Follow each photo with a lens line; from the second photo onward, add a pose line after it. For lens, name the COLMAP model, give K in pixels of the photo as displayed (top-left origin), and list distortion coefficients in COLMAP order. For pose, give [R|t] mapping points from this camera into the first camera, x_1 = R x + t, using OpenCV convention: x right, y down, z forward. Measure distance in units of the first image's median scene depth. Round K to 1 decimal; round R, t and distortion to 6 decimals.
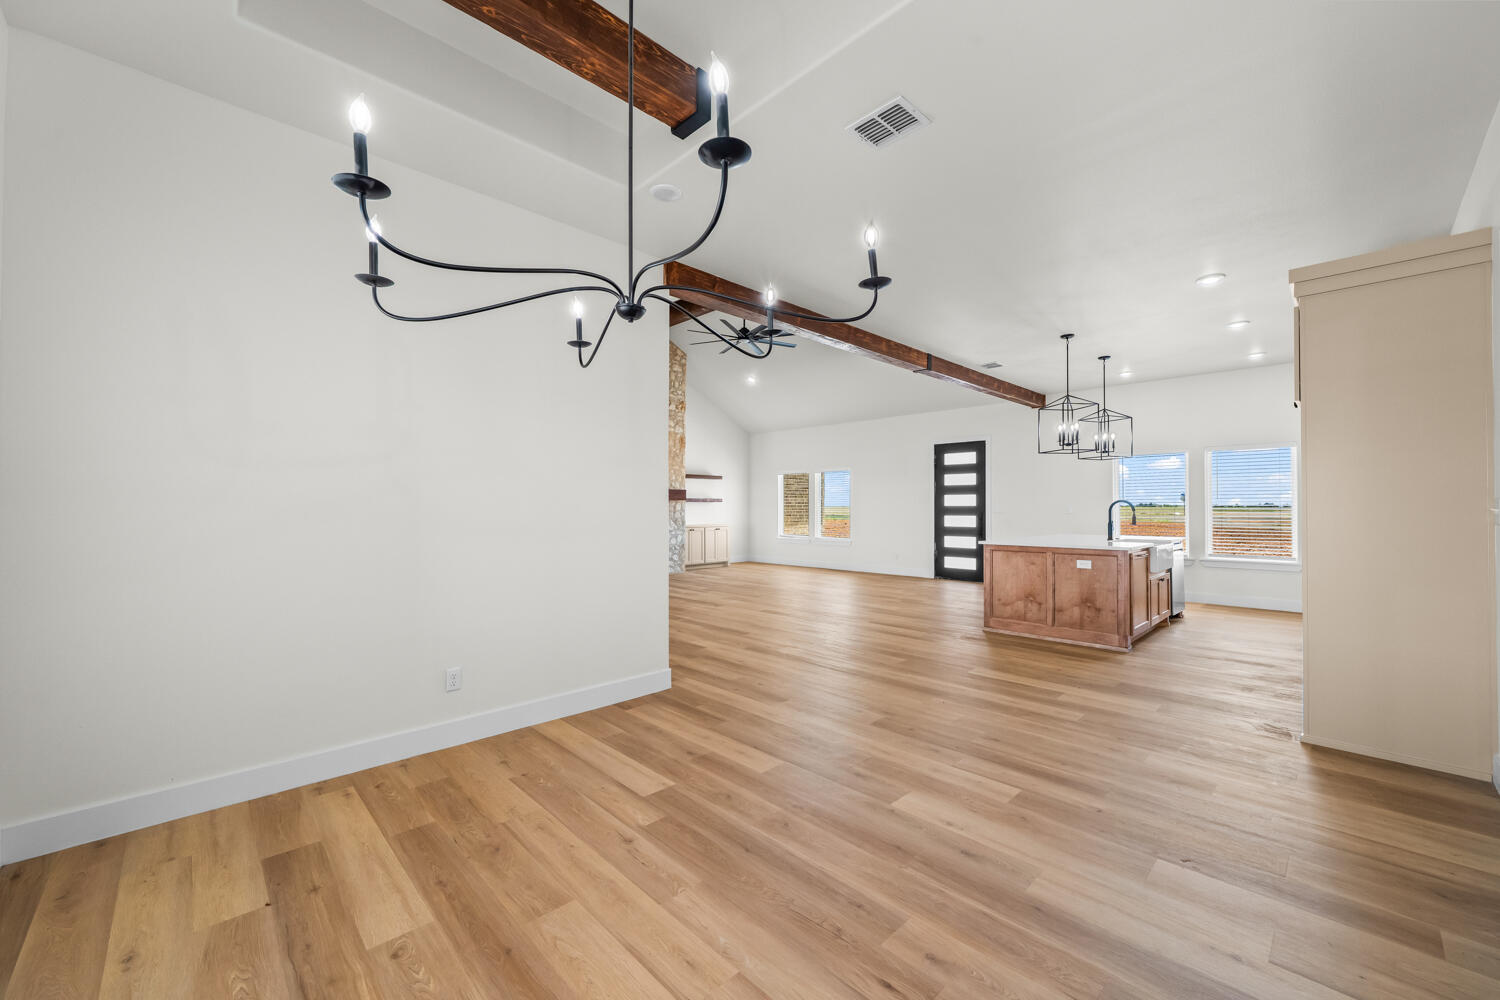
lens RADIAL K [[587.6, 0, 737.7], [0, 587.6, 501.3], [0, 0, 1]] dist [-0.001126, -0.000115]
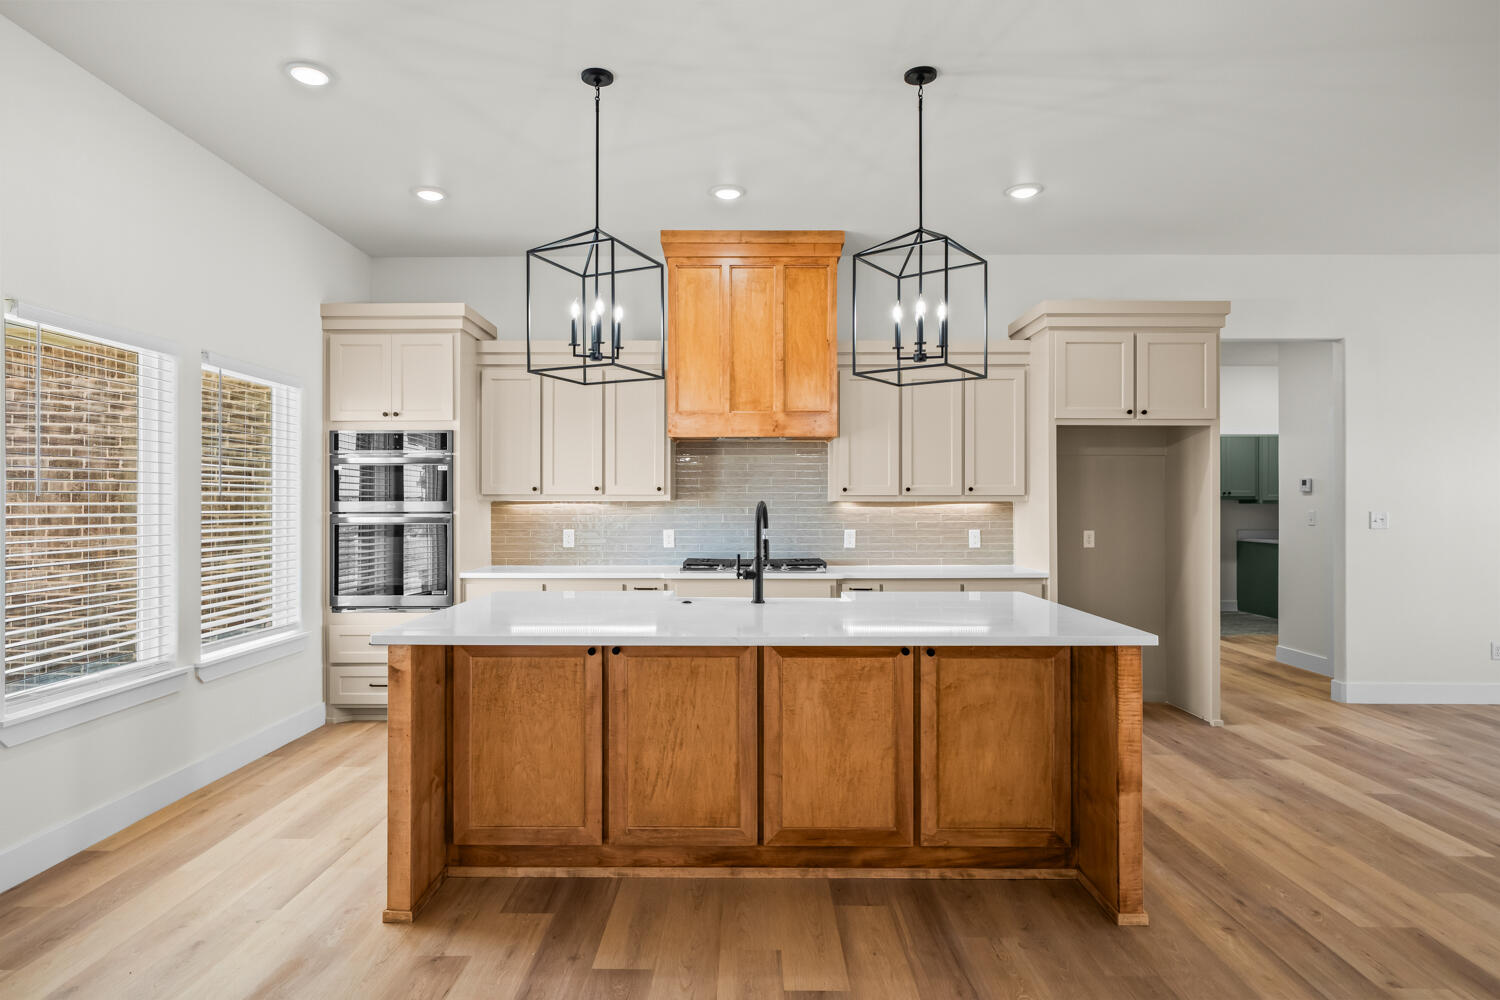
lens RADIAL K [[841.9, 0, 733.5], [0, 841.9, 502.3], [0, 0, 1]] dist [0.002646, 0.000734]
pose [[-0.712272, 0.002503, 0.701899, 0.265947], [-0.008100, 0.999898, -0.011786, 0.005773], [-0.701857, -0.014080, -0.712179, 1.496704]]
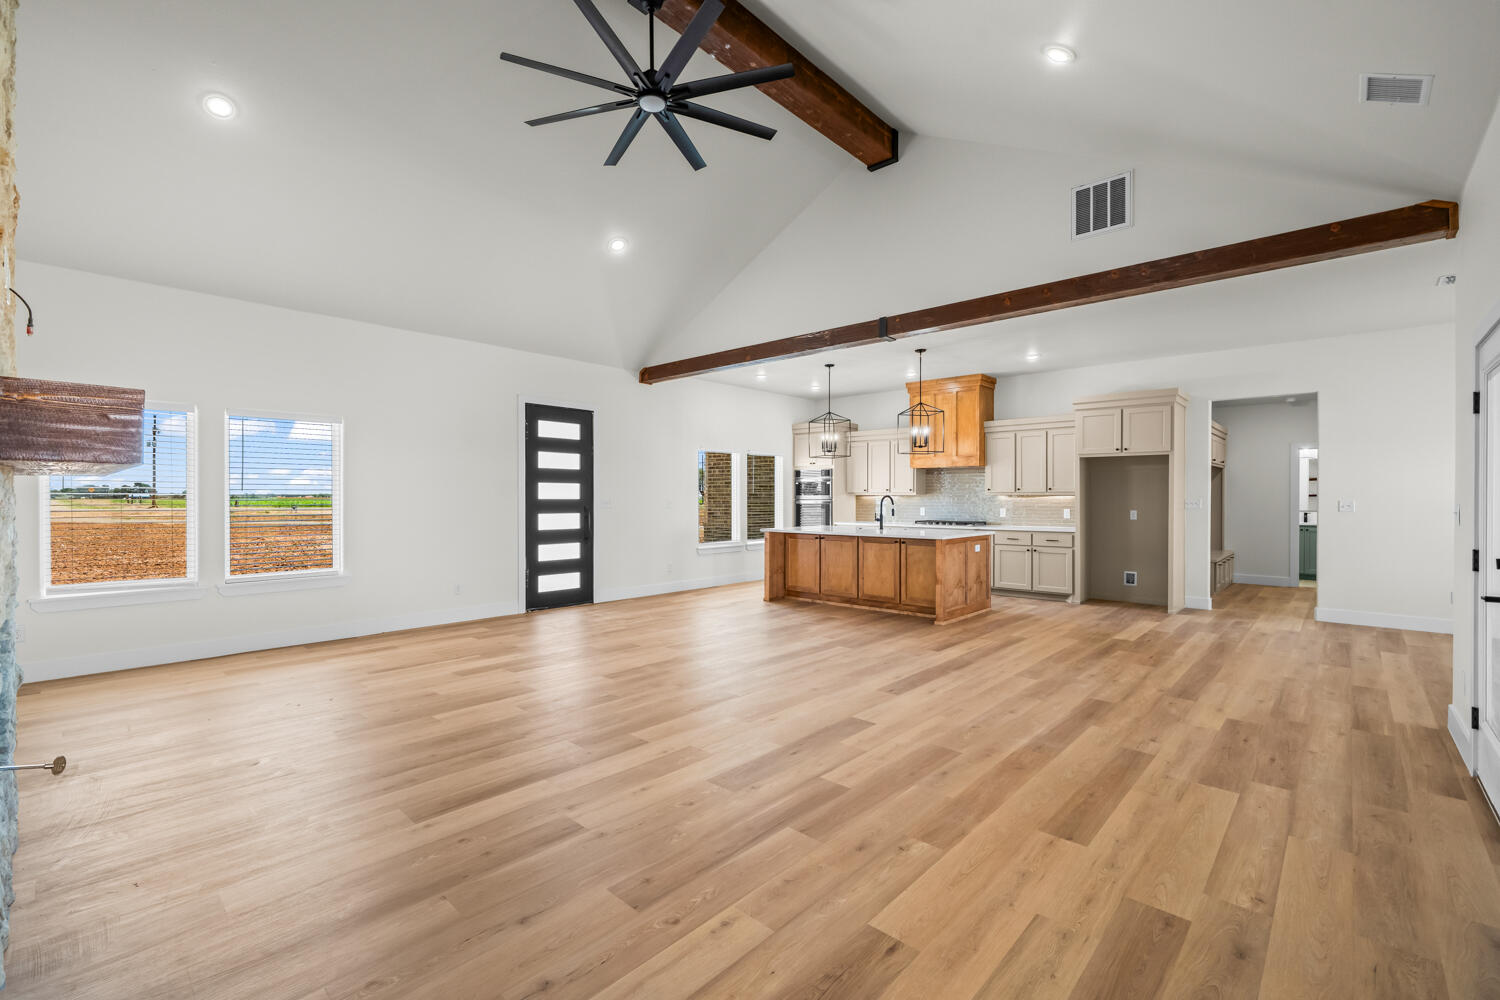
lens RADIAL K [[644.1, 0, 734.4], [0, 644.1, 510.5], [0, 0, 1]] dist [-0.000391, 0.000092]
pose [[-0.052993, -0.020105, 0.998392, -0.669548], [-0.011460, 0.999744, 0.019524, 0.006762], [-0.998529, -0.010407, -0.053210, 1.441638]]
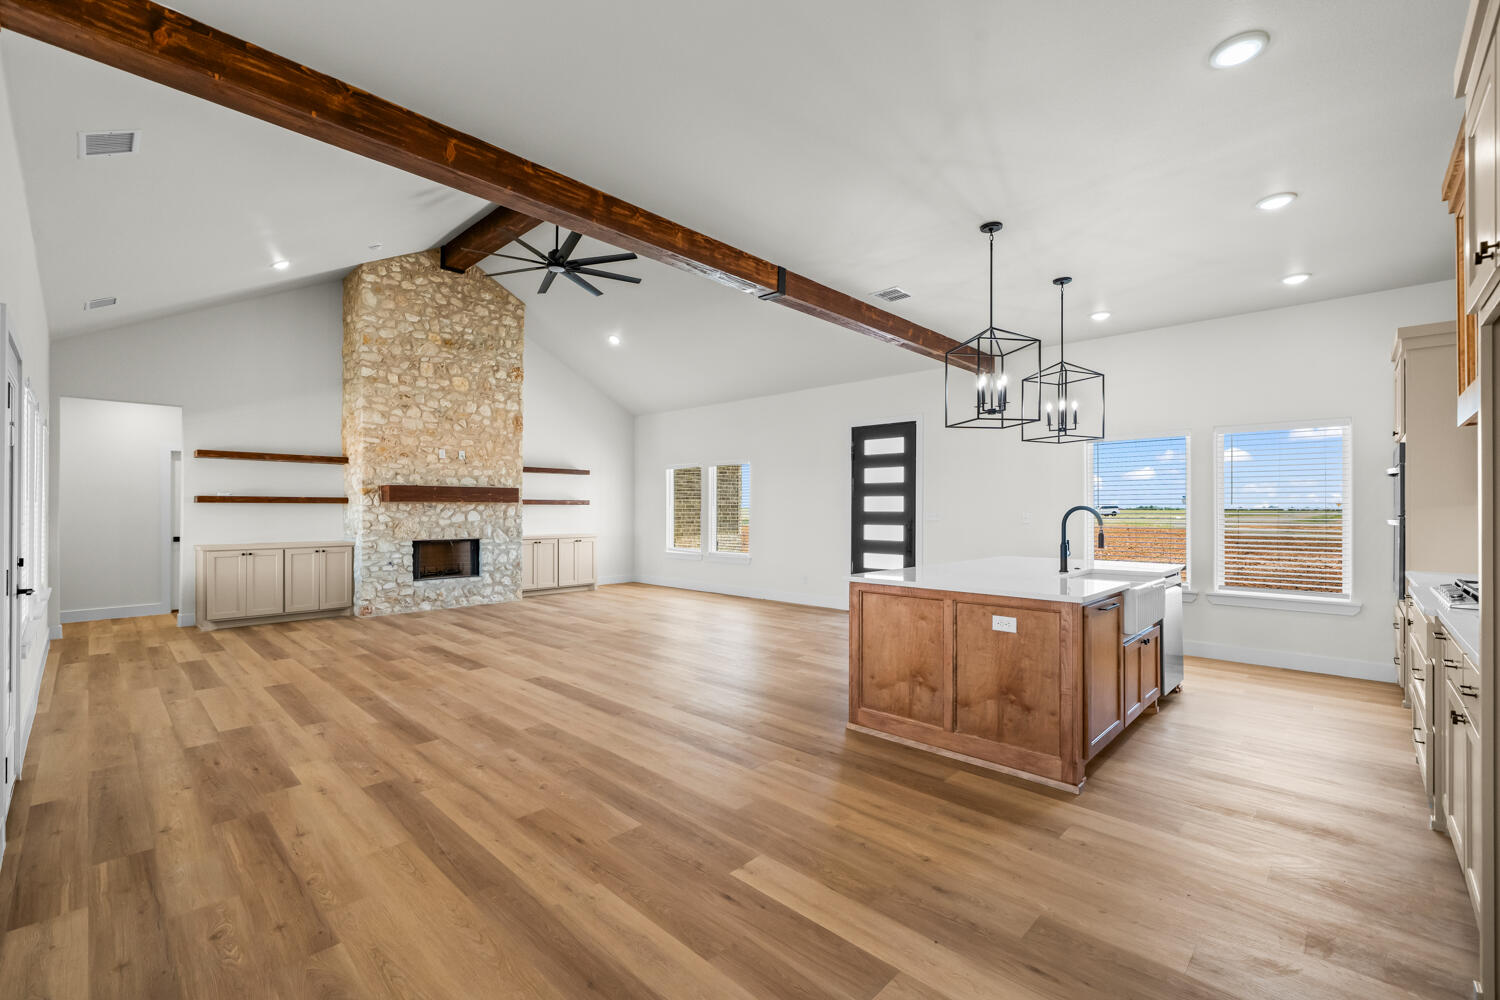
lens RADIAL K [[639.4, 0, 734.7], [0, 639.4, 507.2], [0, 0, 1]] dist [-0.000658, -0.000153]
pose [[0.999362, 0.002849, 0.035598, 0.286940], [-0.003120, 0.999967, 0.007557, -0.005275], [-0.035576, -0.007664, 0.999338, 0.373857]]
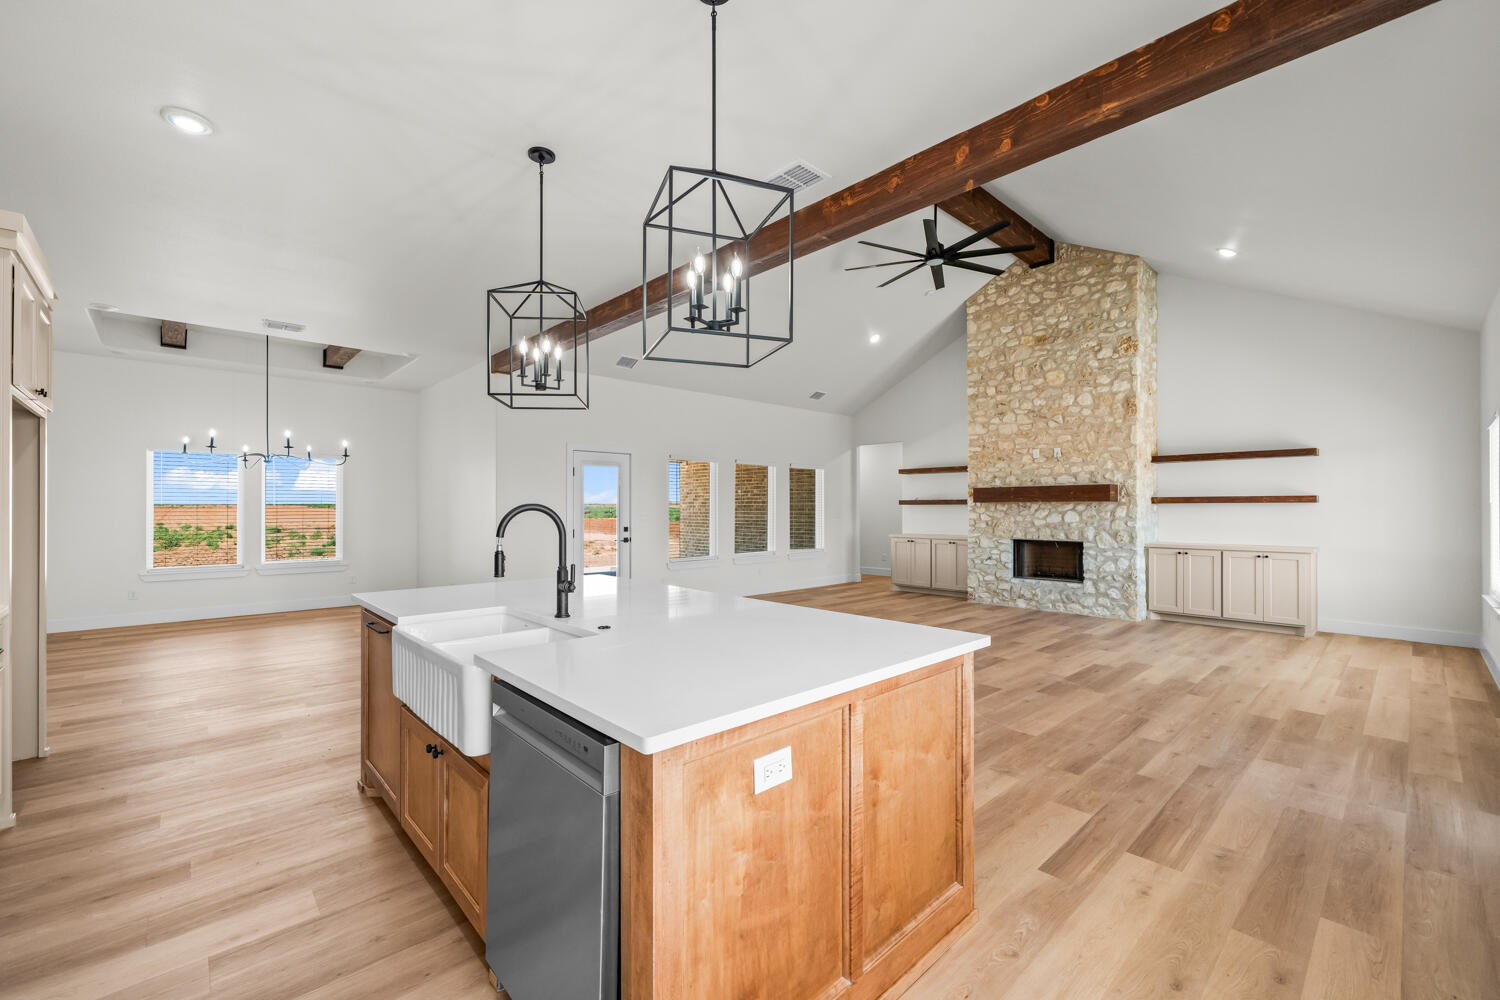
lens RADIAL K [[617.6, 0, 734.0], [0, 617.6, 506.2], [0, 0, 1]] dist [-0.002991, 0.000363]
pose [[-0.023729, -0.002894, -0.999714, 1.063306], [0.011219, 0.999932, -0.003161, 0.001838], [0.999655, -0.011291, -0.023695, 1.178560]]
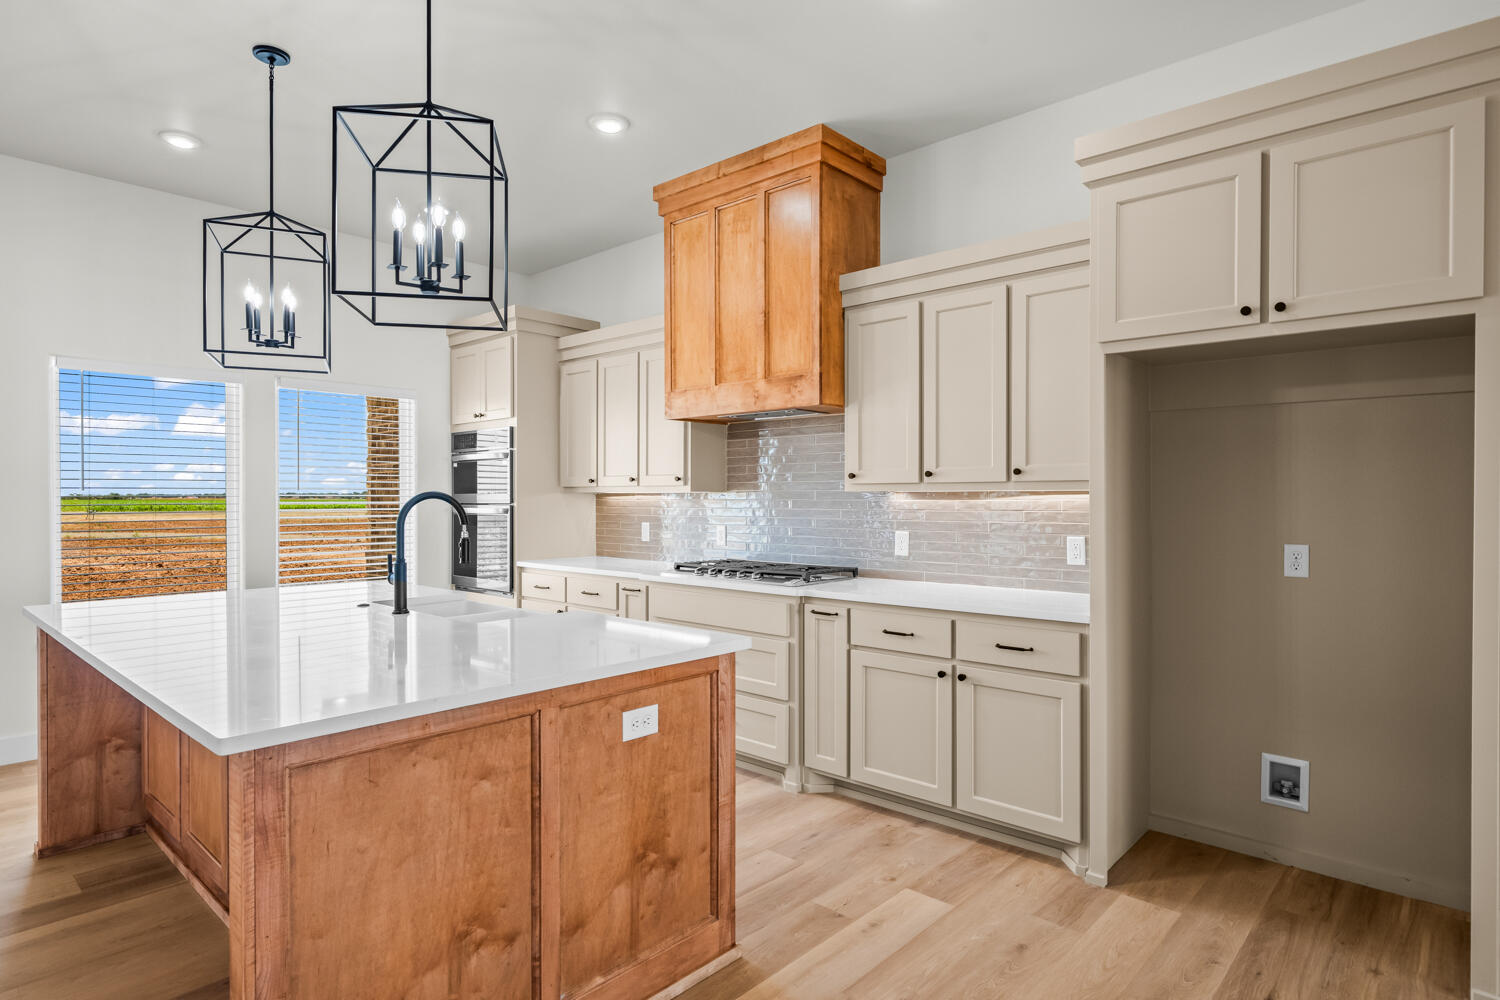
lens RADIAL K [[808.8, 0, 733.4], [0, 808.8, 503.6], [0, 0, 1]] dist [0.001717, 0.000209]
pose [[-0.059966, -0.006289, 0.998181, 0.182724], [-0.012016, 0.999912, 0.005578, -0.000102], [-0.998128, -0.011660, -0.060036, 0.892115]]
